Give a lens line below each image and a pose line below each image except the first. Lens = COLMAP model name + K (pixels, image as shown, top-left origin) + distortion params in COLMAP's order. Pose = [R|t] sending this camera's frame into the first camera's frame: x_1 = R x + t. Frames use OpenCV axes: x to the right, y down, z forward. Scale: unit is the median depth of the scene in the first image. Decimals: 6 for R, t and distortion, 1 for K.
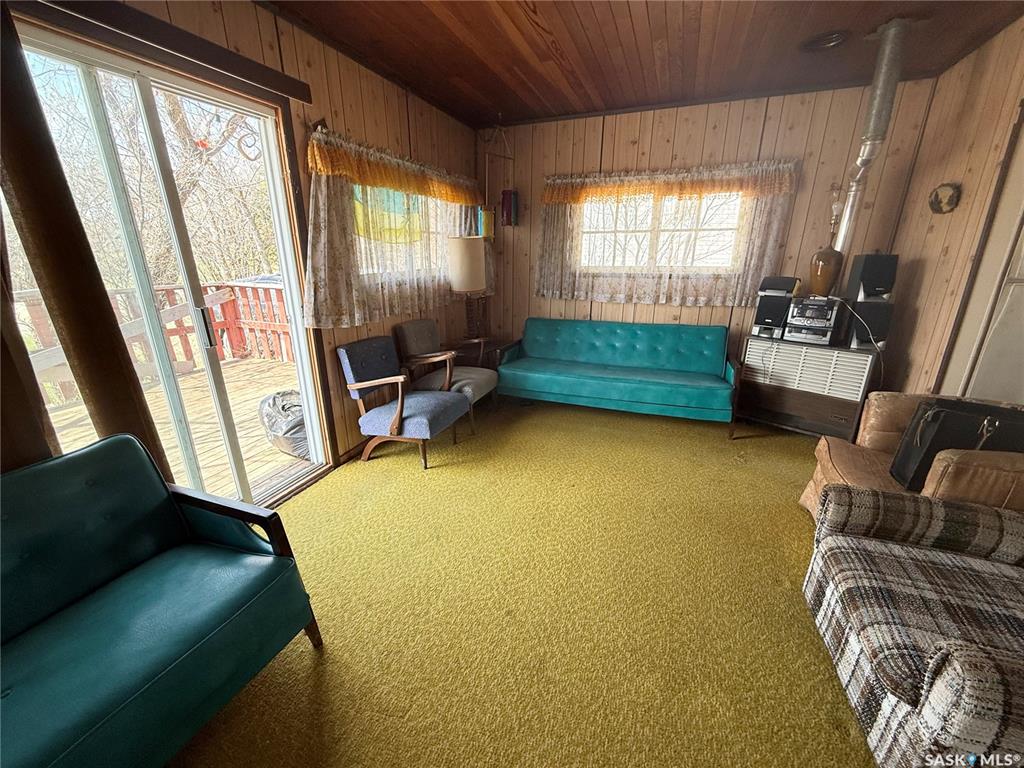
lens RADIAL K [[405.2, 0, 509.0], [0, 405.2, 382.7], [0, 0, 1]] dist [-0.000913, 0.000365]
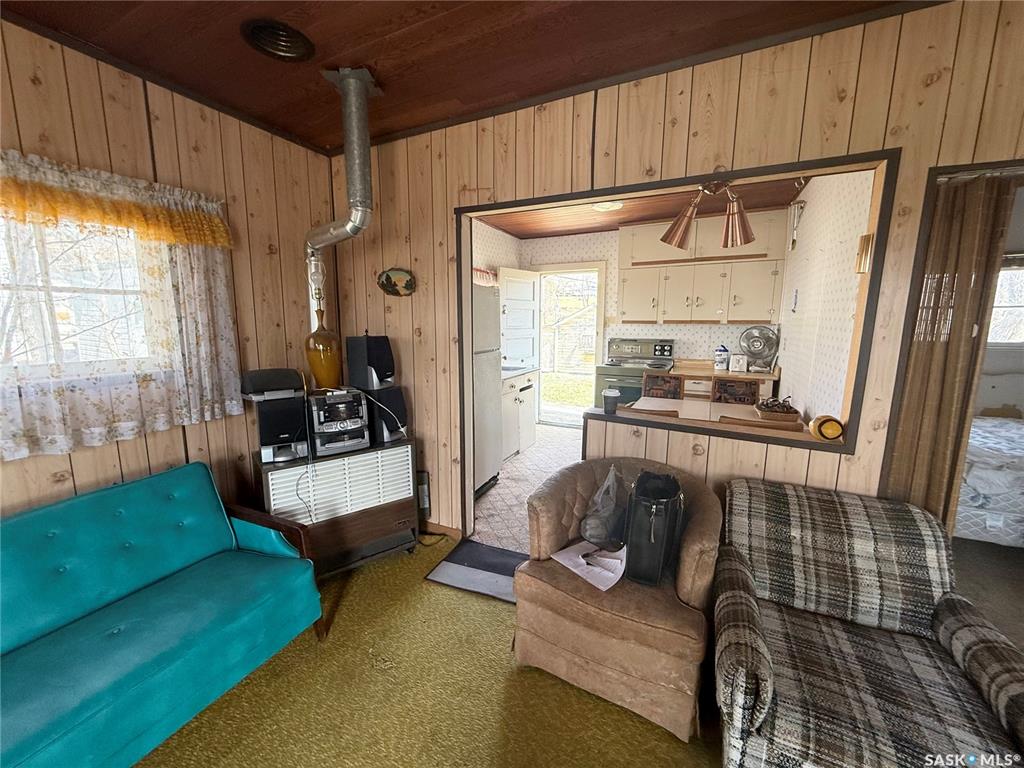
lens RADIAL K [[405.2, 0, 511.7], [0, 405.2, 384.1], [0, 0, 1]] dist [-0.000913, 0.000365]
pose [[0.088106, -0.158129, 0.983480, 0.041916], [0.286989, 0.949484, 0.126953, -0.211291], [-0.953873, 0.271063, 0.129037, 0.544514]]
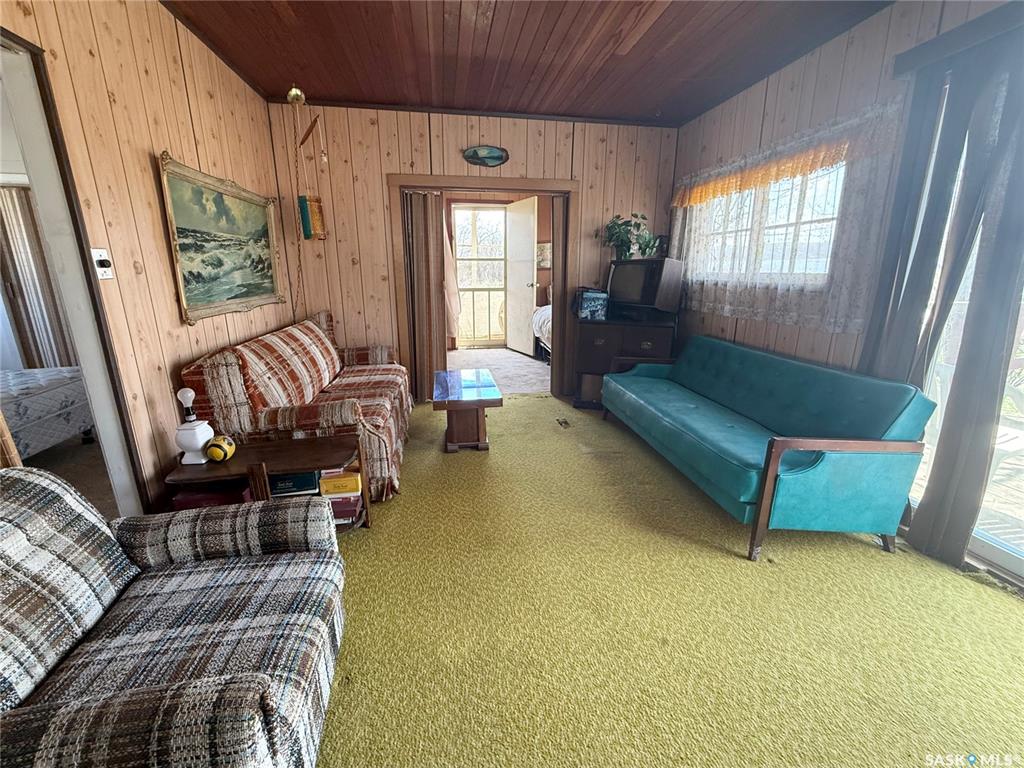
lens RADIAL K [[439.7, 0, 506.3], [0, 439.7, 380.6], [0, 0, 1]] dist [0.001818, 0.000145]
pose [[-0.865105, 0.141440, -0.481237, 0.338003], [-0.131122, 0.862288, 0.489148, -0.169173], [0.484150, 0.486265, -0.727424, 0.623241]]
